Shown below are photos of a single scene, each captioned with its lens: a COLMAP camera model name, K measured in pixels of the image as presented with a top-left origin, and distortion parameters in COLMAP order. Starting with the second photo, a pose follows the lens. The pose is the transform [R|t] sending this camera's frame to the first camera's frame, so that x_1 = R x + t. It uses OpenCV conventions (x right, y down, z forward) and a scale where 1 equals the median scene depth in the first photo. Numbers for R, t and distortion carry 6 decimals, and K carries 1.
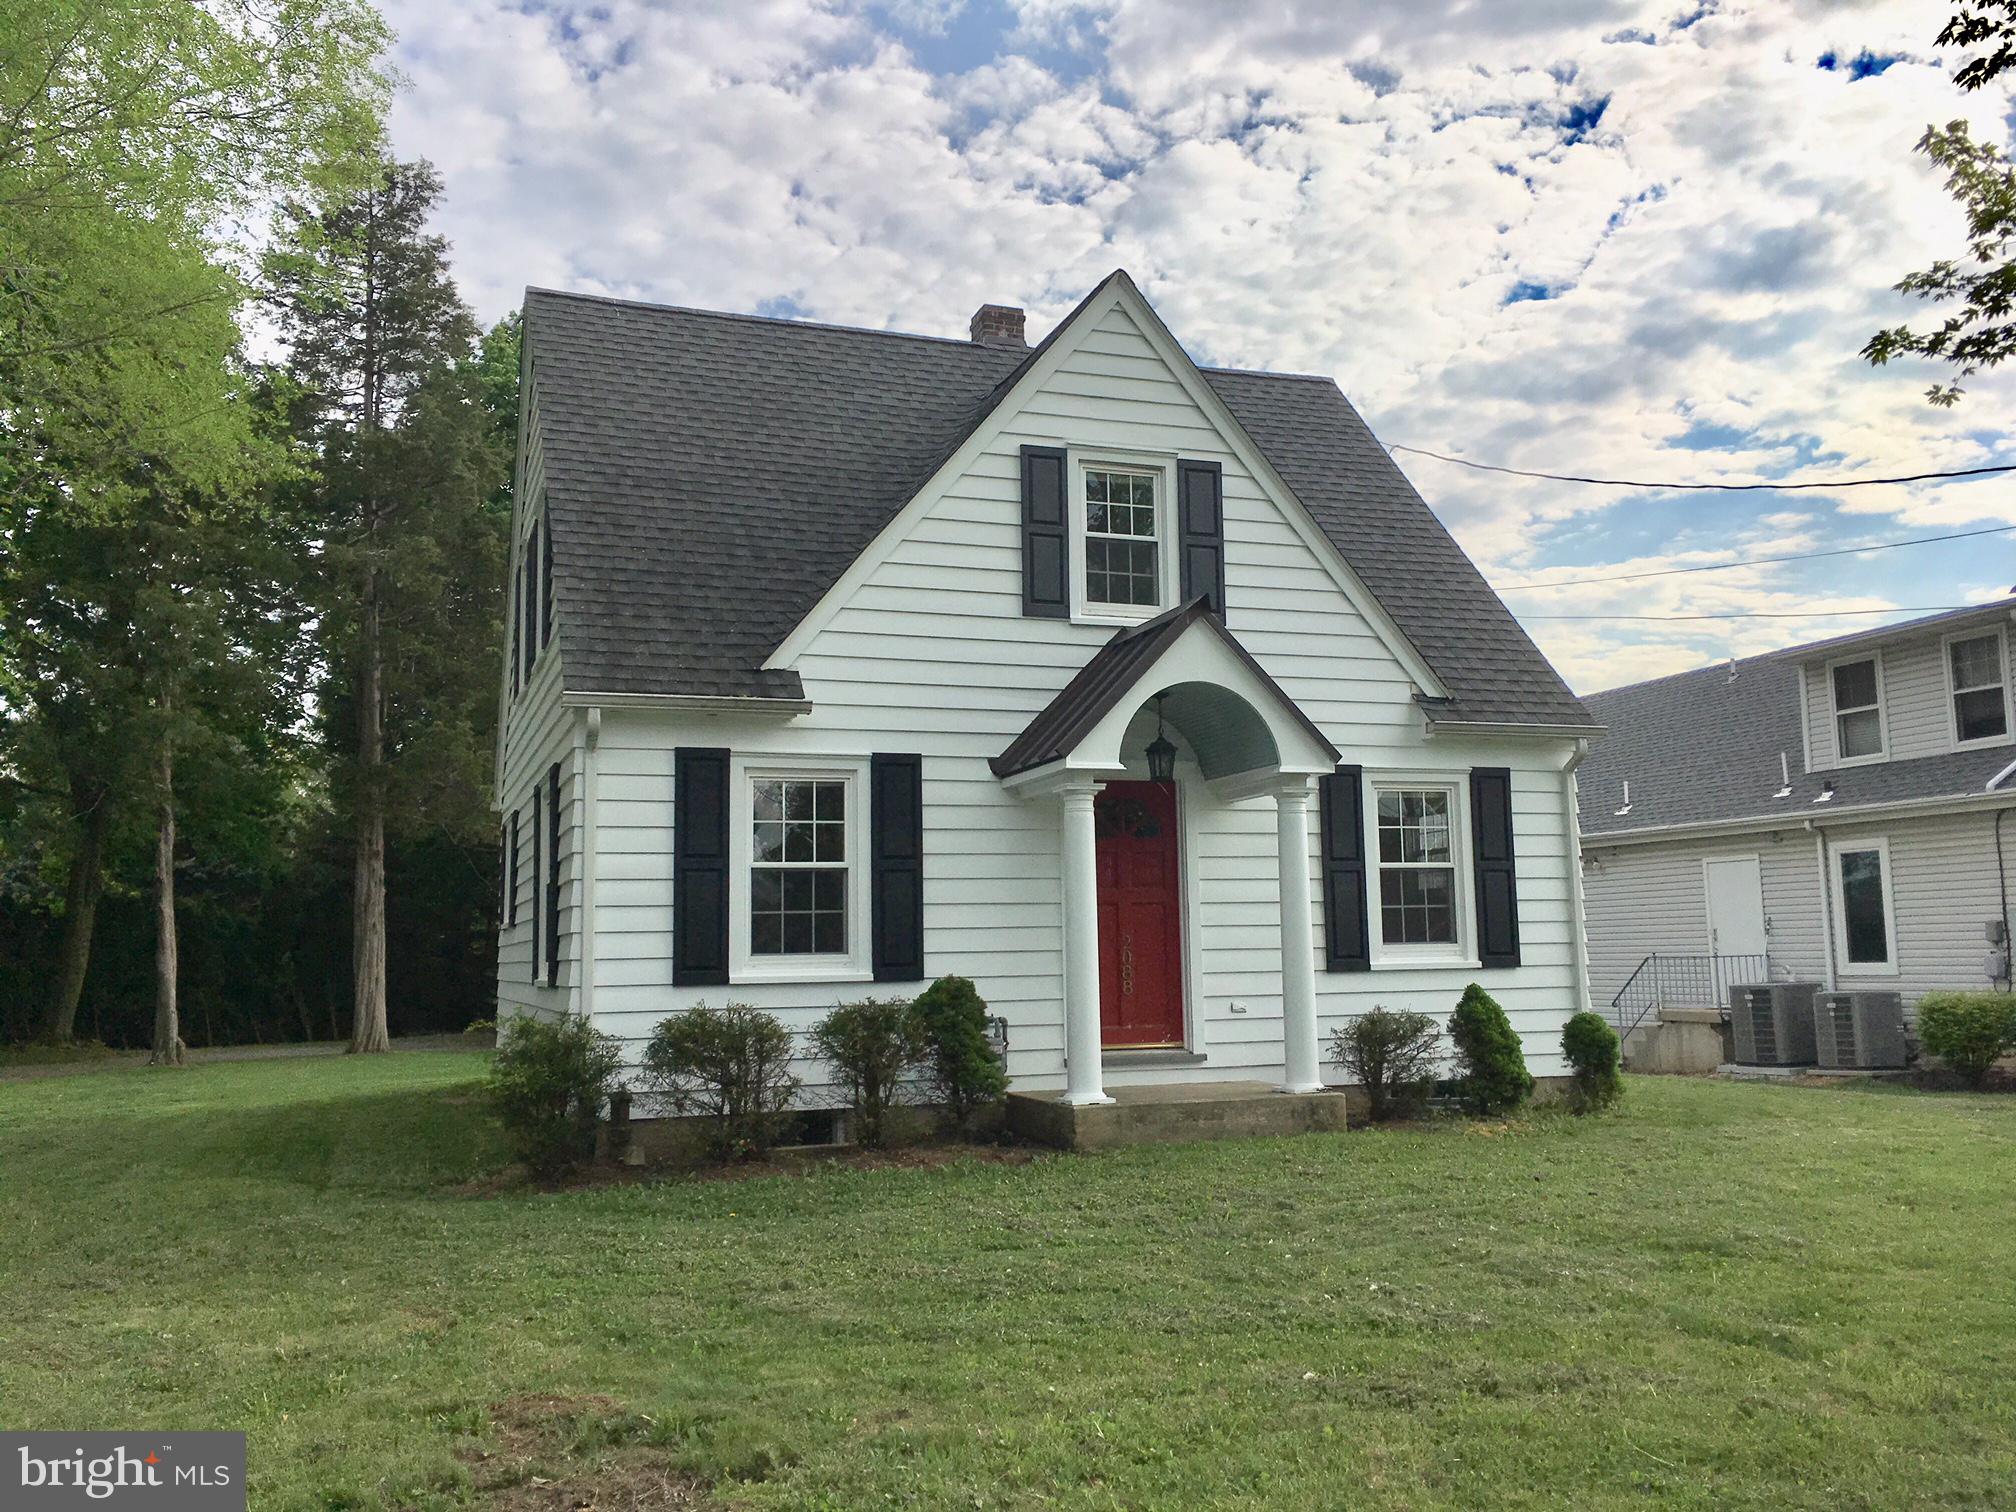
lens RADIAL K [[1705.7, 0, 1015.1], [0, 1705.7, 757.0], [0, 0, 1]] dist [0.071781, -0.084681]
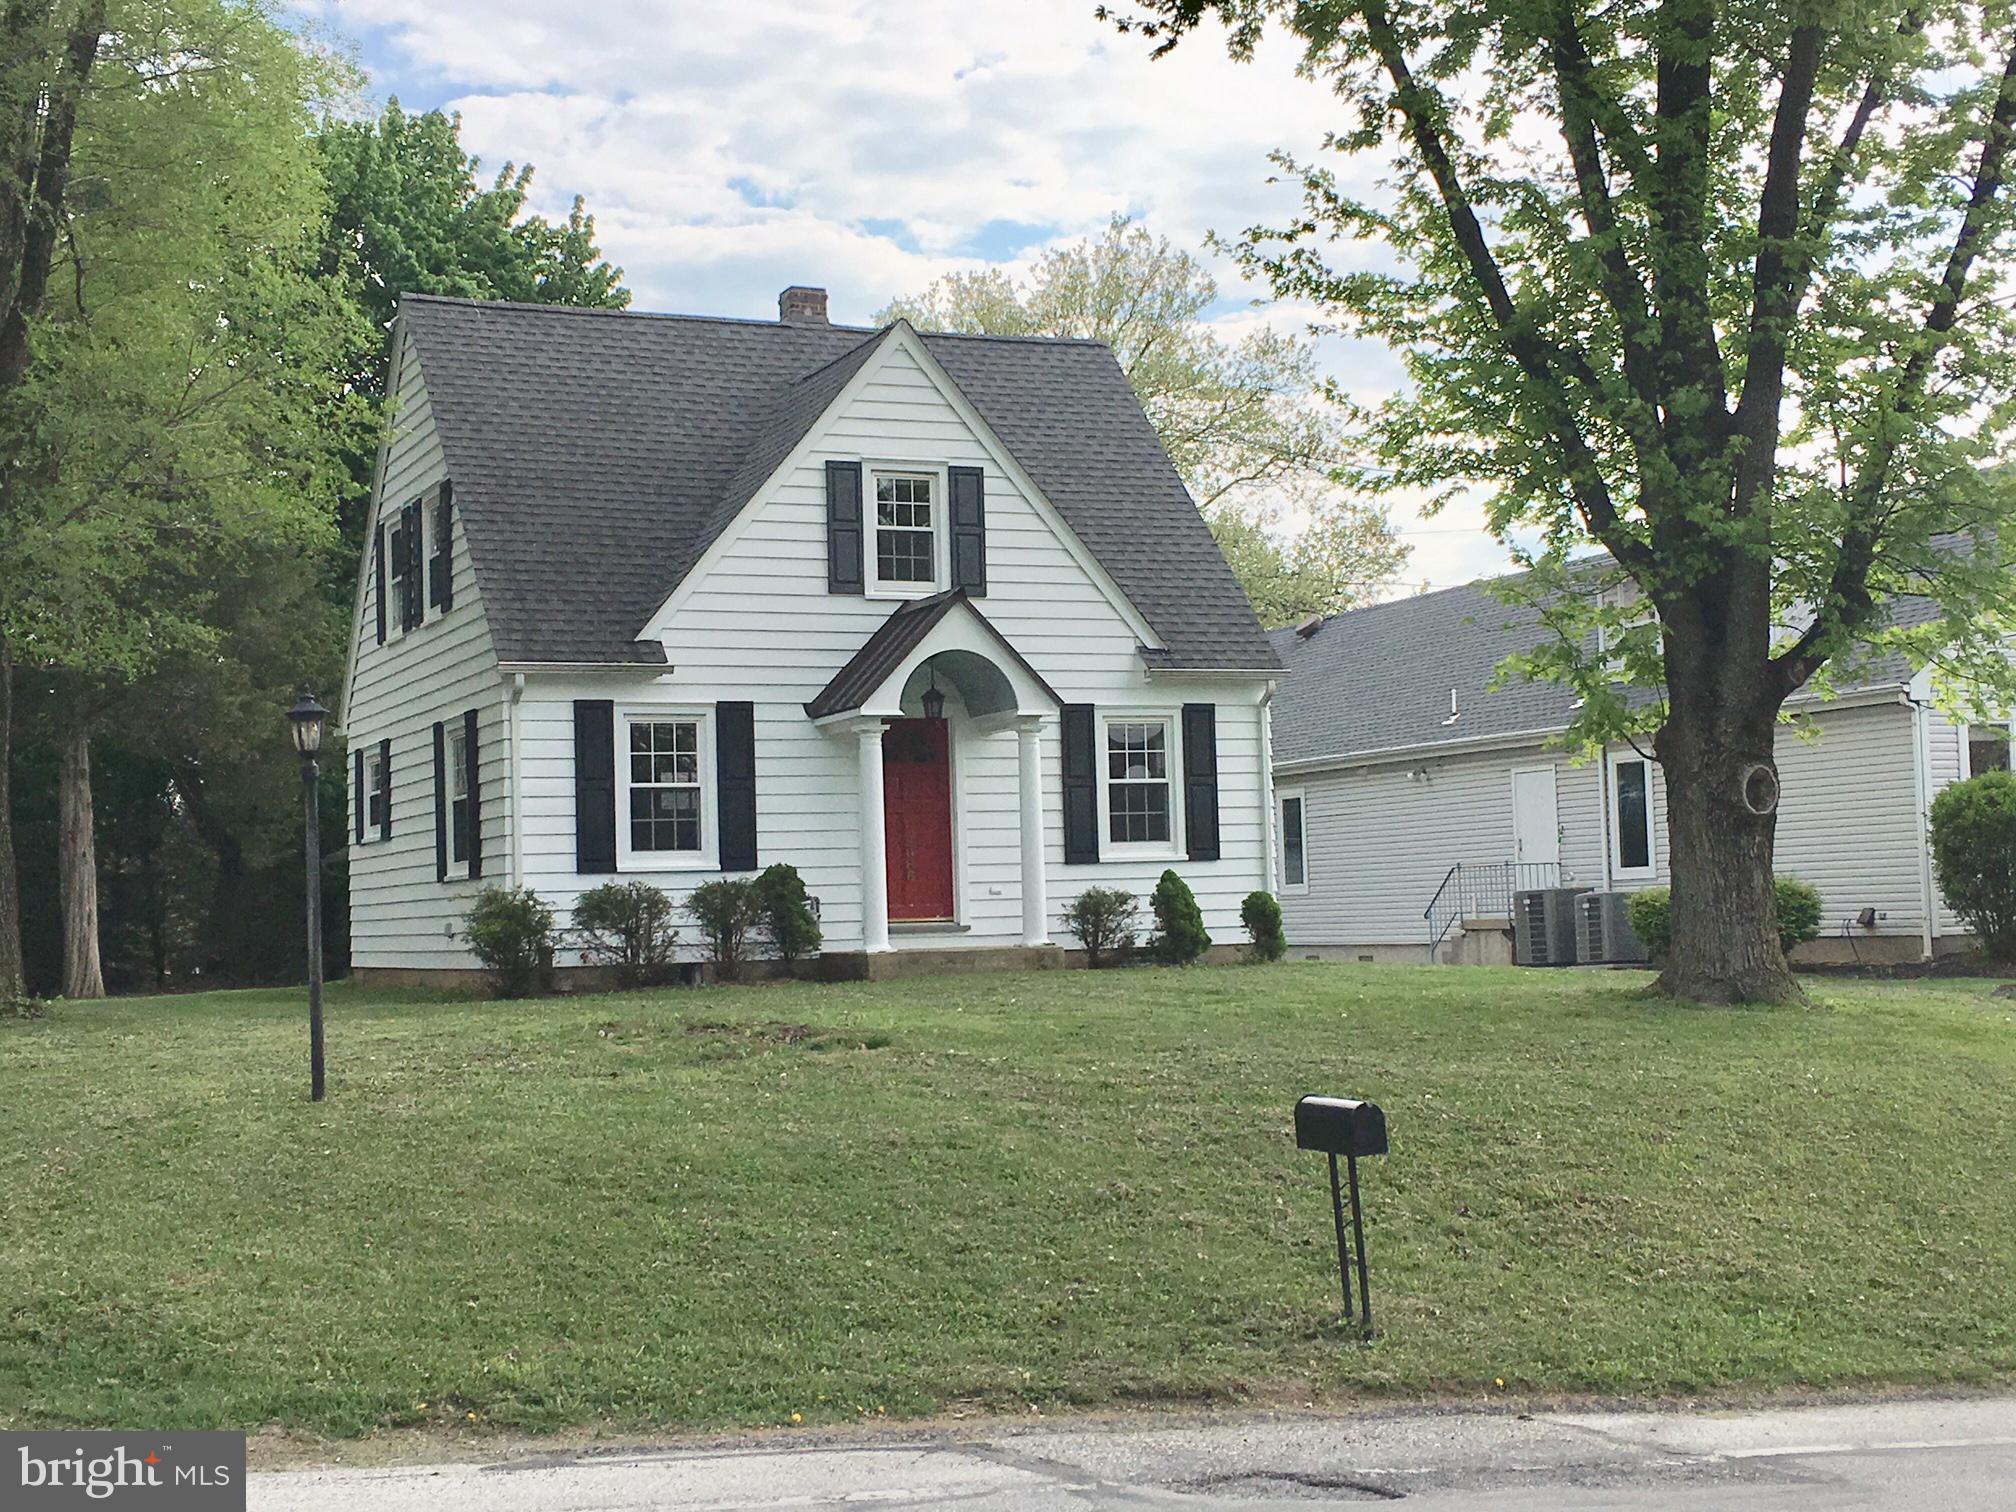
lens RADIAL K [[2725.8, 0, 1008.0], [0, 2725.8, 756.0], [0, 0, 1]] dist [-0.000970, 0.009842]
pose [[0.997410, -0.007455, 0.071536, -0.008508], [0.003481, 0.998451, 0.055520, -0.072833], [-0.071839, -0.055127, 0.995892, -1.078527]]
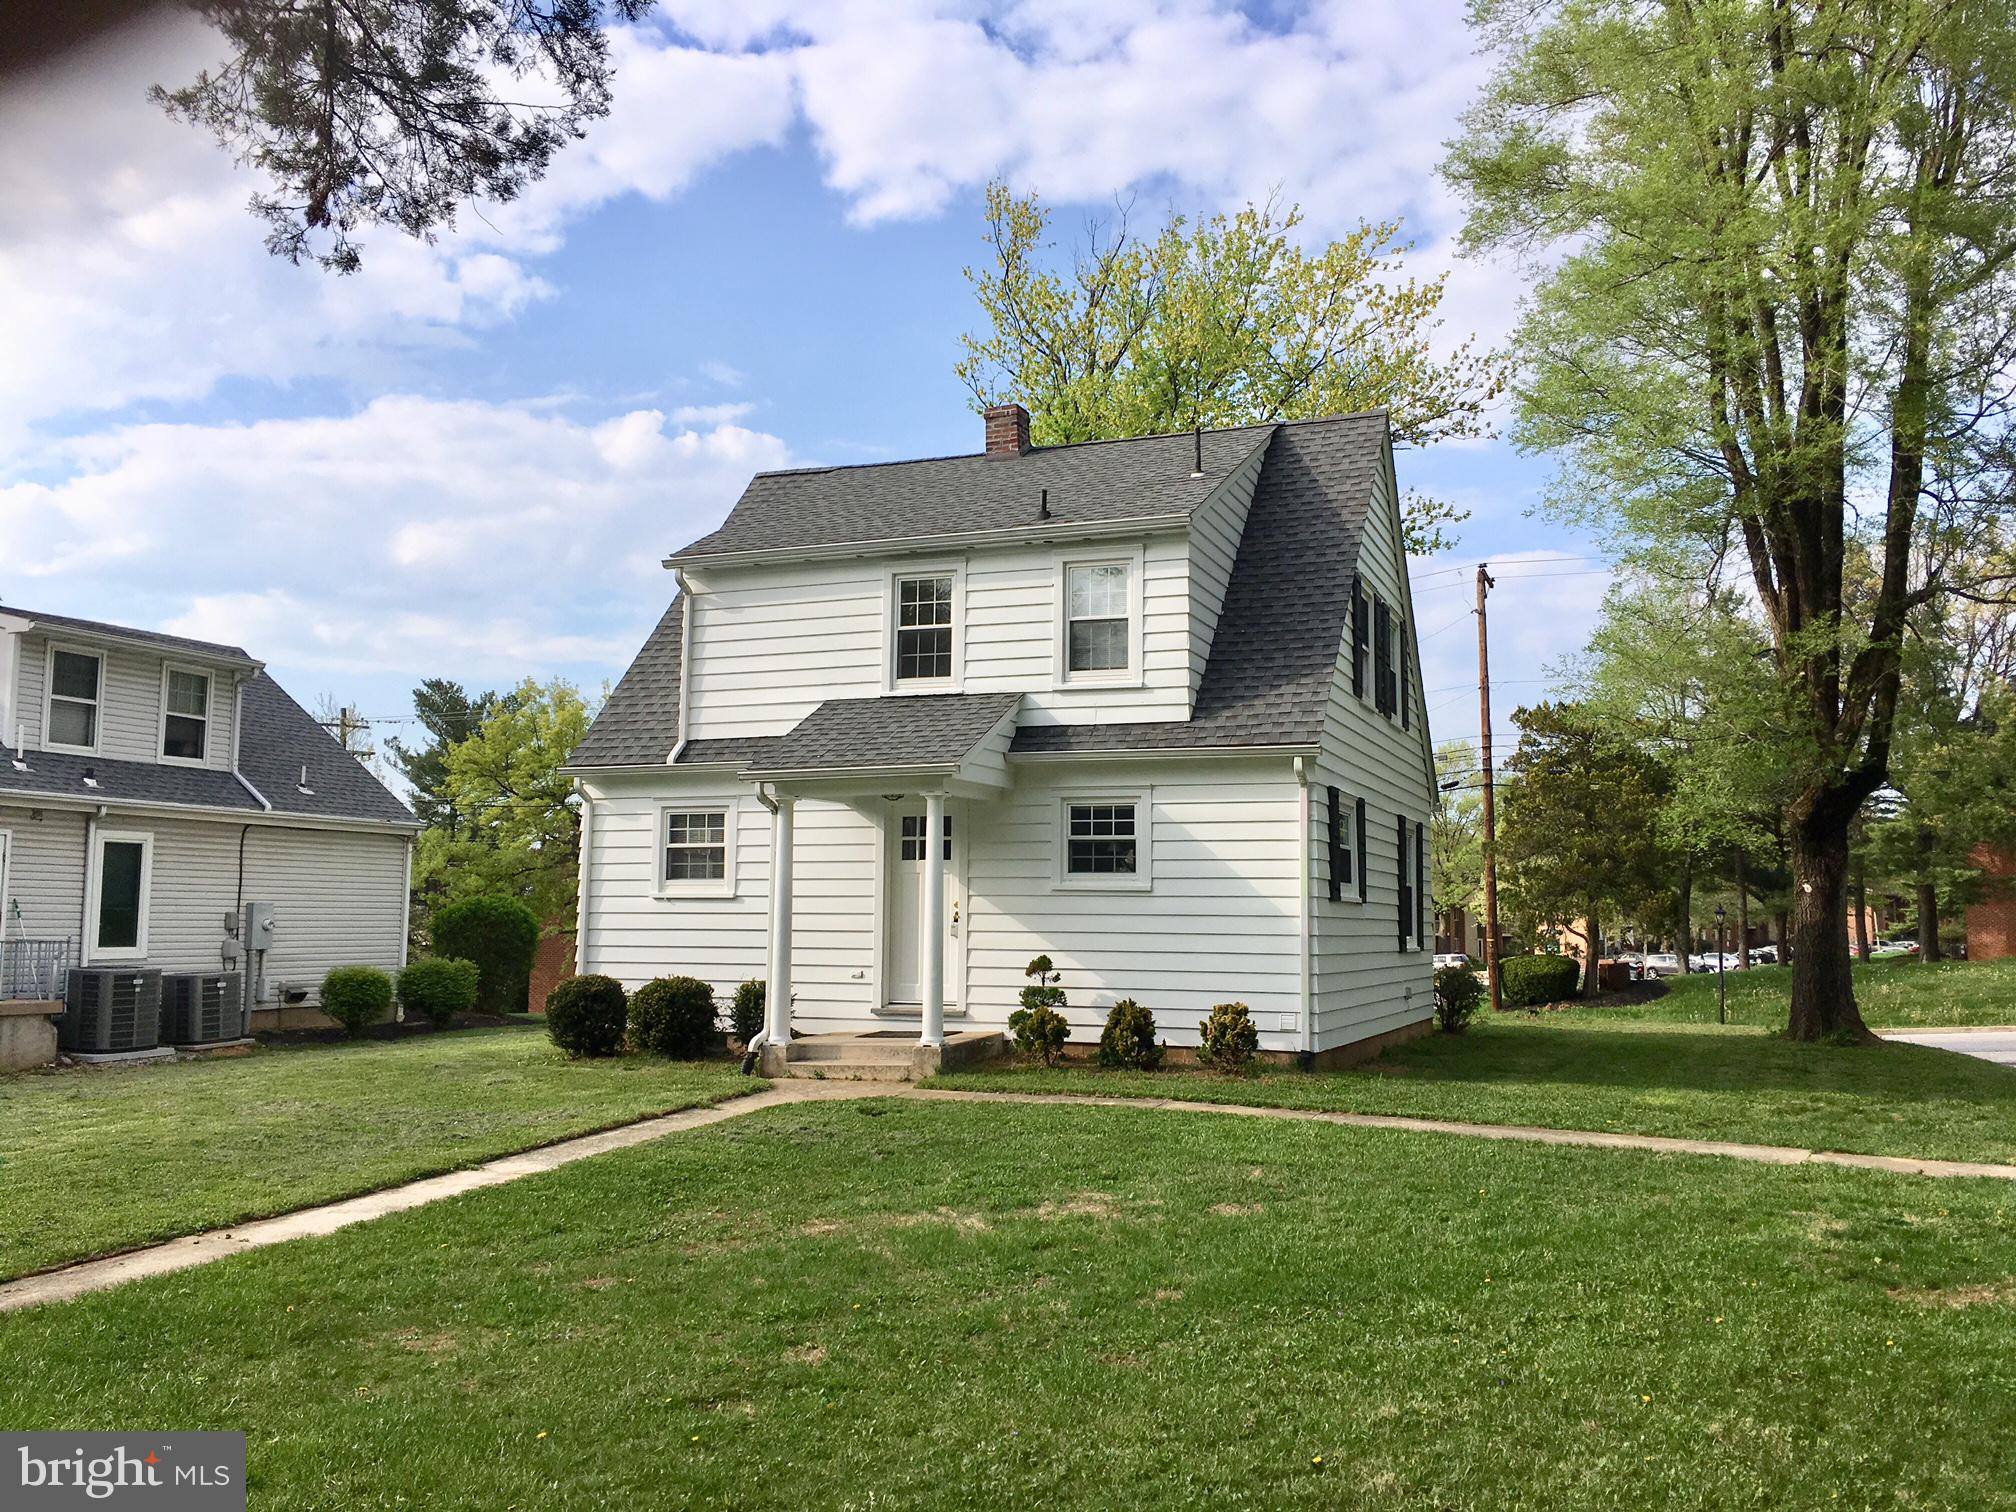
lens RADIAL K [[1705.7, 0, 1015.1], [0, 1705.7, 757.0], [0, 0, 1]] dist [0.071781, -0.084681]
pose [[-0.745528, 0.078048, 0.661889, -1.088201], [-0.072299, 0.977788, -0.196732, 0.301523], [-0.662541, -0.194523, -0.723326, 2.472165]]
